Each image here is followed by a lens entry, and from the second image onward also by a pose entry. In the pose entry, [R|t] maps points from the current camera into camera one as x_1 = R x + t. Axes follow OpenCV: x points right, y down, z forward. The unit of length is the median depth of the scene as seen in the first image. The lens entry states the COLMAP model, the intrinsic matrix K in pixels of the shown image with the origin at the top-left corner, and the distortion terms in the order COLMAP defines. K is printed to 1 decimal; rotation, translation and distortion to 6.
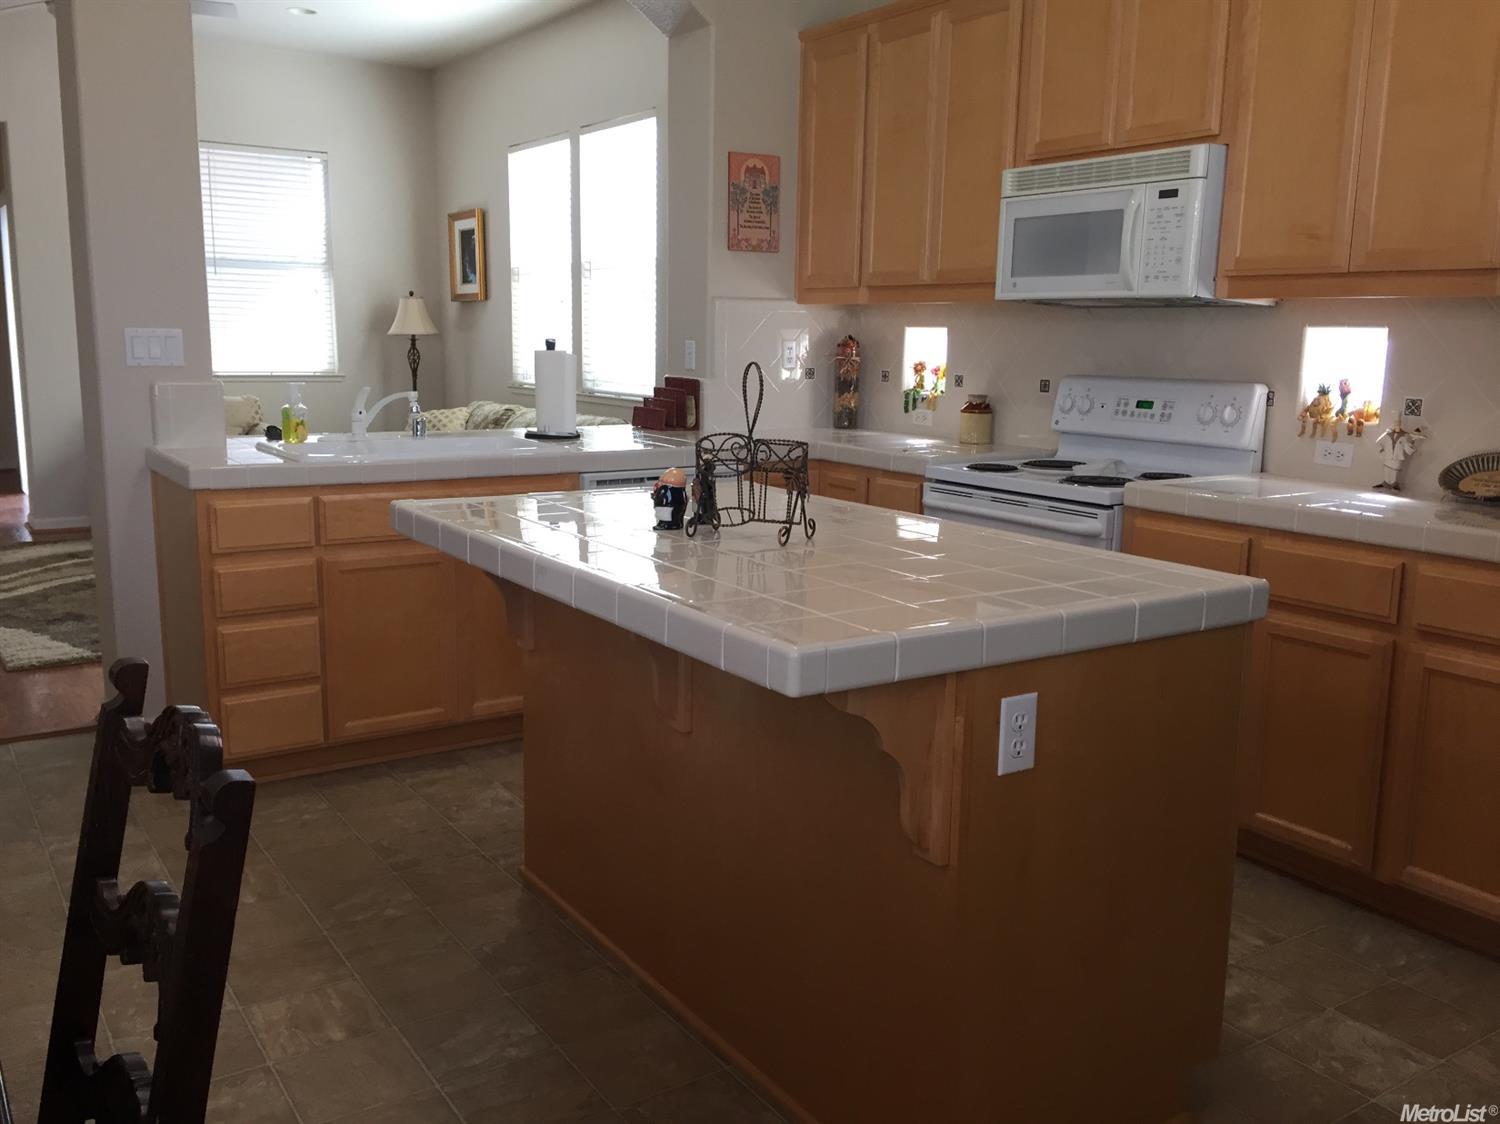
lens RADIAL K [[1290.6, 0, 753.4], [0, 1290.6, 554.4], [0, 0, 1]] dist [0.087010, -0.127674]
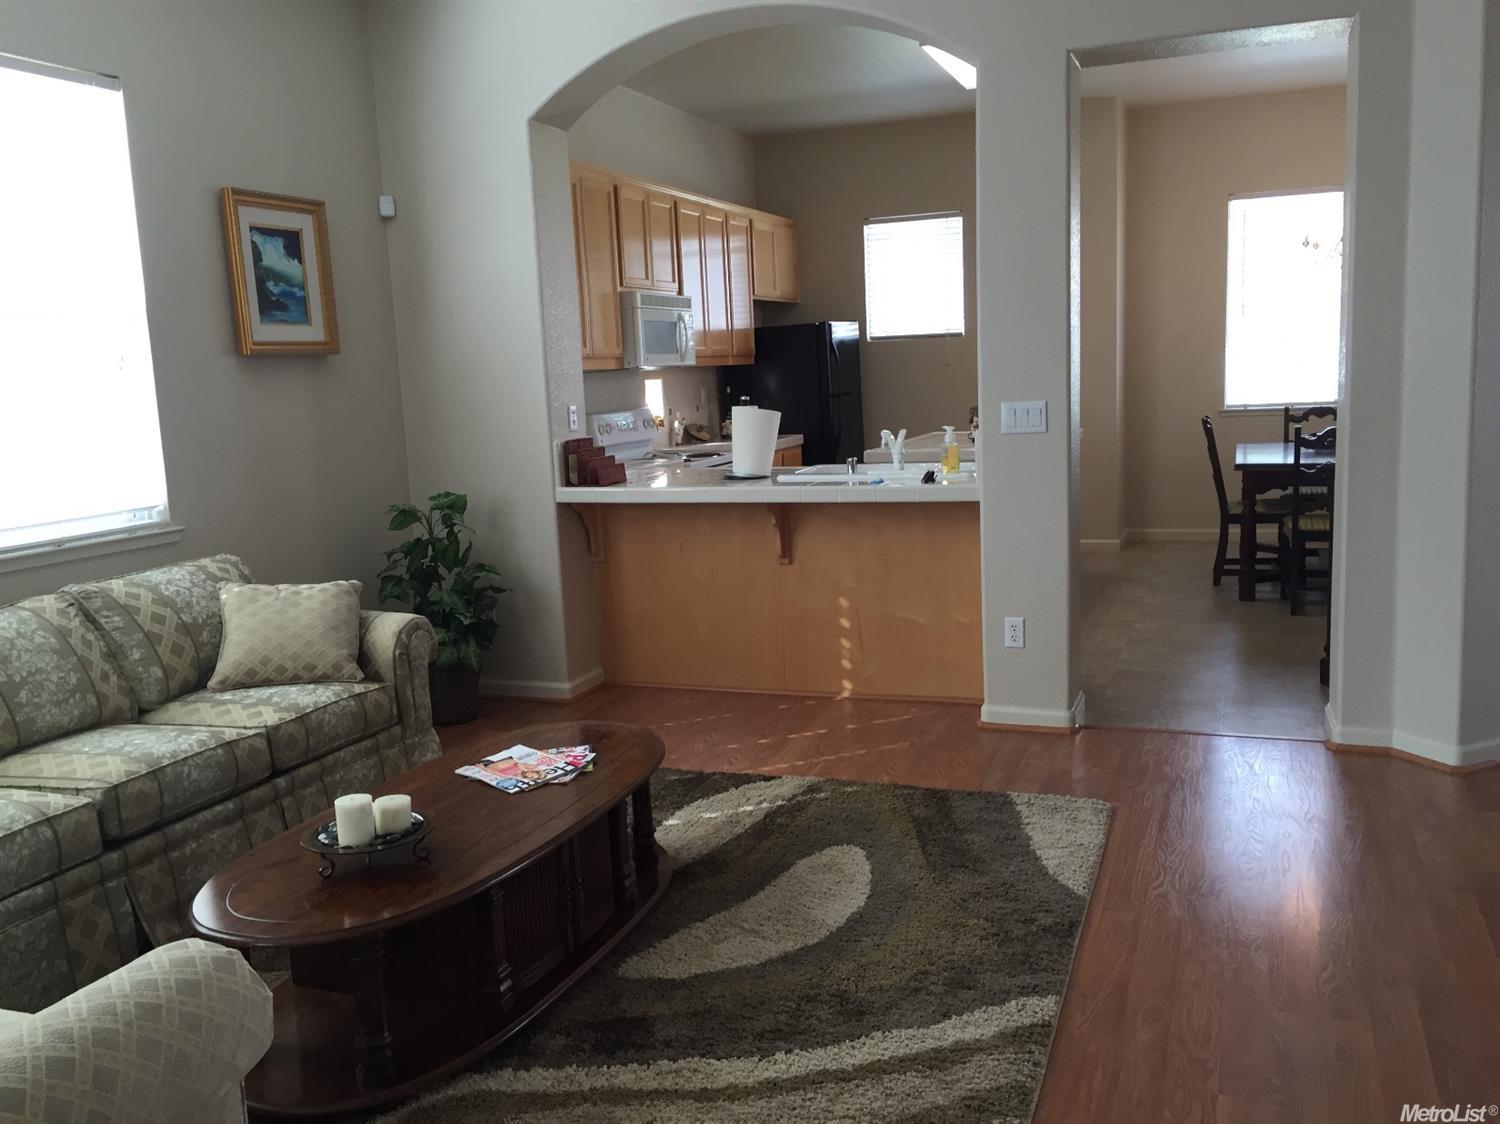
lens RADIAL K [[1290.6, 0, 747.2], [0, 1290.6, 561.6], [0, 0, 1]] dist [0.087010, -0.127674]
pose [[-0.576409, -0.112943, 0.809318, -1.306525], [0.175358, 0.950233, 0.257501, -0.373039], [-0.798124, 0.290346, -0.527918, 1.894203]]
